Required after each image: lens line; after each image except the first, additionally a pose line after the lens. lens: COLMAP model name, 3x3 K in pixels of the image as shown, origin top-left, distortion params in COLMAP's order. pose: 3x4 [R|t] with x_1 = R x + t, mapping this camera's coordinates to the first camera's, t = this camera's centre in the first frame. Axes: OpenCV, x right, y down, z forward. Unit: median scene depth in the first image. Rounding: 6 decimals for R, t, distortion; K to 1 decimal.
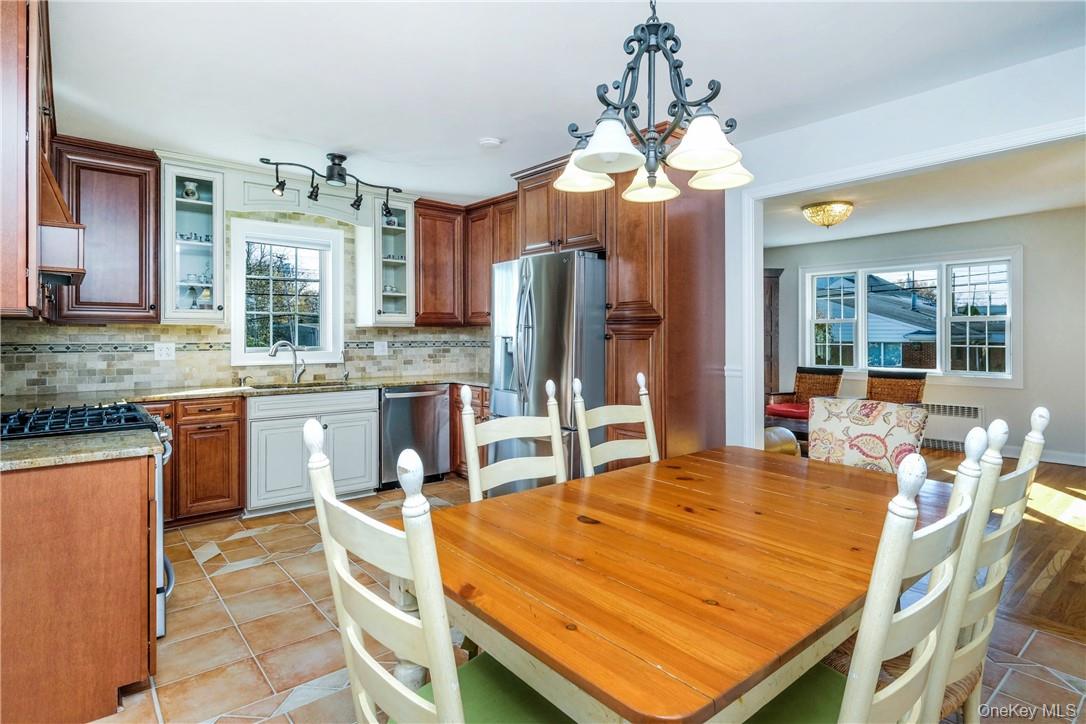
lens RADIAL K [[589.6, 0, 545.5], [0, 589.6, 336.7], [0, 0, 1]] dist [0.000450, -0.000389]
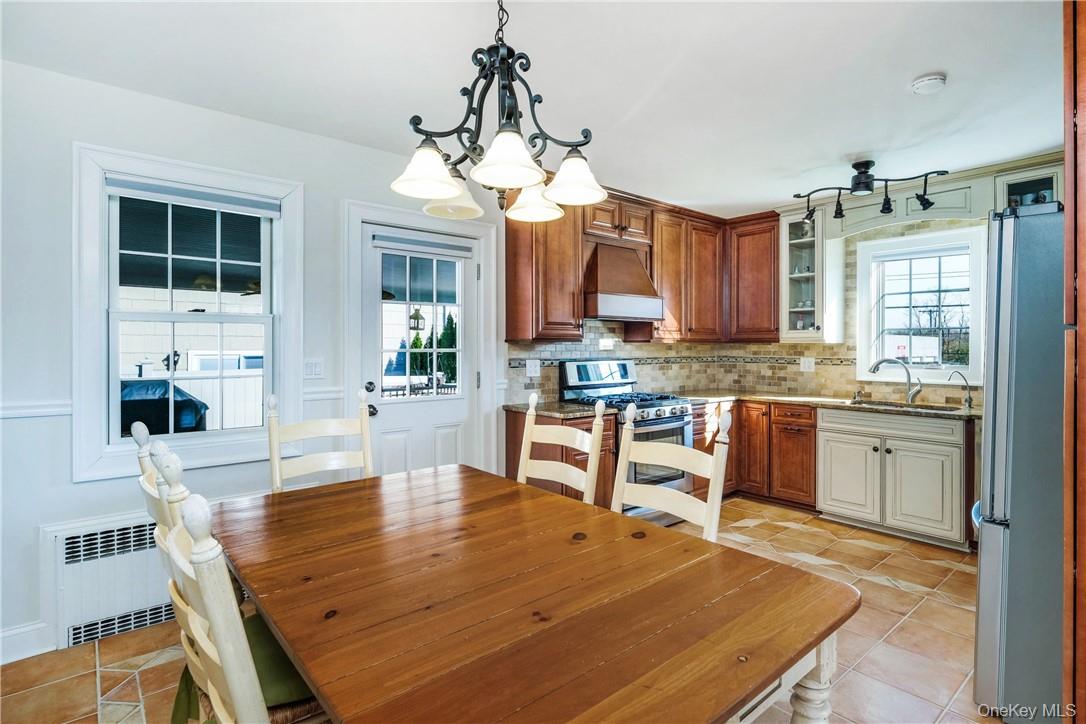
lens RADIAL K [[528.4, 0, 545.6], [0, 528.4, 344.7], [0, 0, 1]] dist [-0.000260, -0.000165]
pose [[0.009060, -0.006351, -0.999939, 0.467355], [-0.003297, 0.999974, -0.006381, -0.007612], [0.999954, 0.003354, 0.009039, 0.461048]]
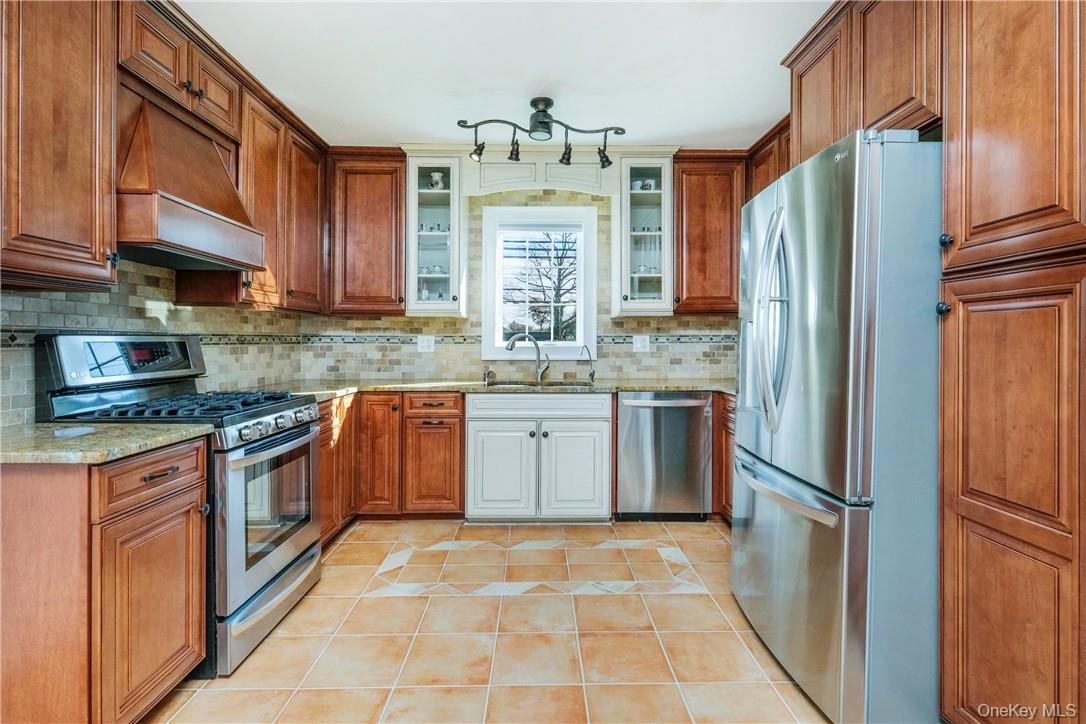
lens RADIAL K [[537.3, 0, 540.0], [0, 537.3, 339.2], [0, 0, 1]] dist [0.001346, 0.001257]
pose [[0.780337, -0.000589, -0.625359, 0.100608], [-0.003150, 0.999983, -0.004873, 0.021933], [0.625351, 0.005772, 0.780322, 0.406287]]
